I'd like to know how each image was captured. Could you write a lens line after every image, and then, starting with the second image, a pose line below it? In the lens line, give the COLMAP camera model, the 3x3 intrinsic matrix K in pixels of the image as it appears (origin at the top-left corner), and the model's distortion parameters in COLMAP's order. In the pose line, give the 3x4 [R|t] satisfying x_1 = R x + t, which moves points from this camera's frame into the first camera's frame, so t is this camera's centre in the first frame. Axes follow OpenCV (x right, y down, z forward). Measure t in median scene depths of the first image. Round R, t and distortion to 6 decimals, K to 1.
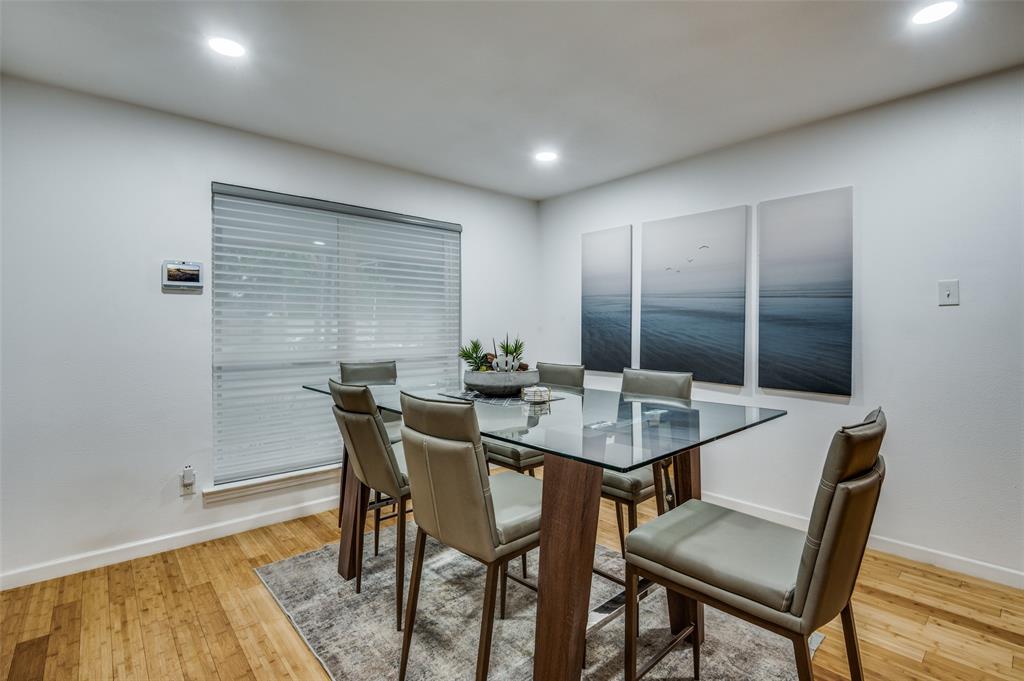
lens RADIAL K [[496.4, 0, 510.8], [0, 496.4, 325.9], [0, 0, 1]] dist [-0.001938, -0.000387]
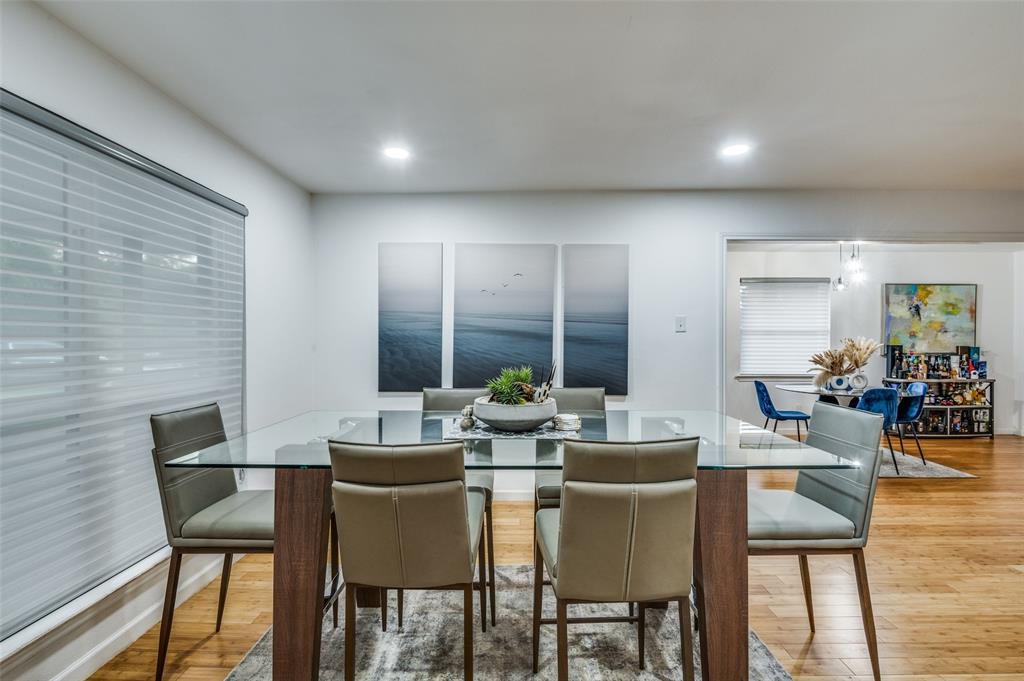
lens RADIAL K [[485.3, 0, 512.0], [0, 485.3, 340.5], [0, 0, 1]] dist [-0.003707, -0.000885]
pose [[0.652111, -0.003466, 0.758116, -0.445819], [-0.005414, 0.999943, 0.009228, -0.018695], [-0.758104, -0.010122, 0.652055, 0.281155]]
